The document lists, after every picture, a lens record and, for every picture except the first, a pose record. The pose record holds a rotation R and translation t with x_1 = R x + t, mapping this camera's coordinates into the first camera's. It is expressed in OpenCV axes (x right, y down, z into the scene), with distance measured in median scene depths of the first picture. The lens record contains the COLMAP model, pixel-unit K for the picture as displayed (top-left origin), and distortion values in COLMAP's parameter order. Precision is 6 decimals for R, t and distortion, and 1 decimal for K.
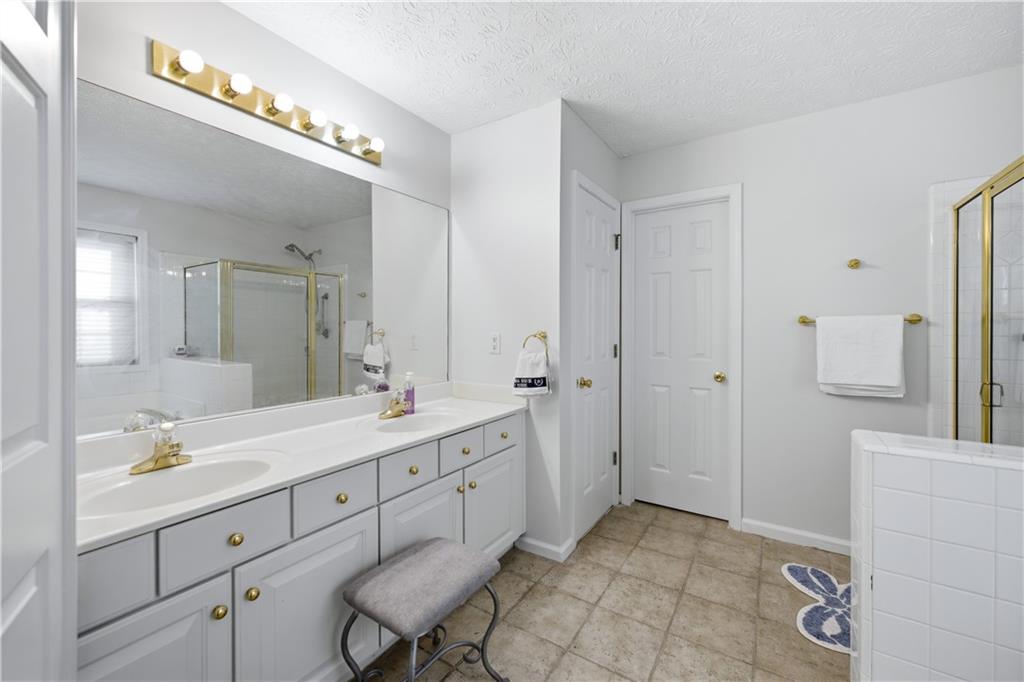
lens RADIAL K [[428.6, 0, 511.5], [0, 428.6, 334.9], [0, 0, 1]] dist [-0.001056, -0.000372]
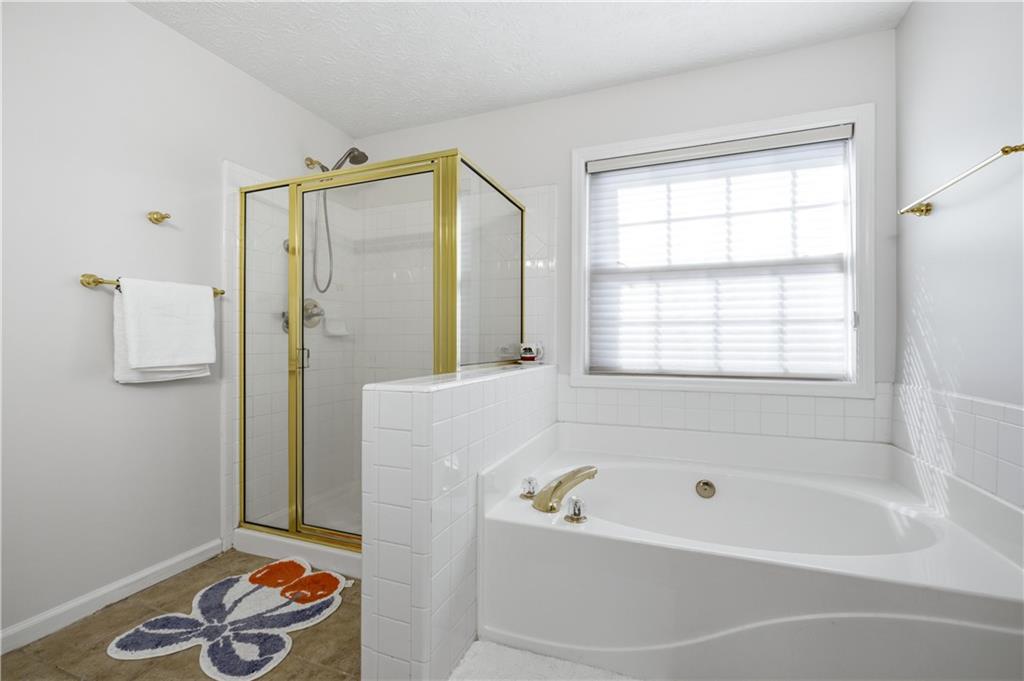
lens RADIAL K [[428.6, 0, 514.7], [0, 428.6, 336.2], [0, 0, 1]] dist [-0.001056, -0.000372]
pose [[-0.214754, 0.005042, 0.976655, -0.141916], [0.013397, 0.999908, -0.002216, 0.073204], [-0.976576, 0.012608, -0.214802, 0.559301]]
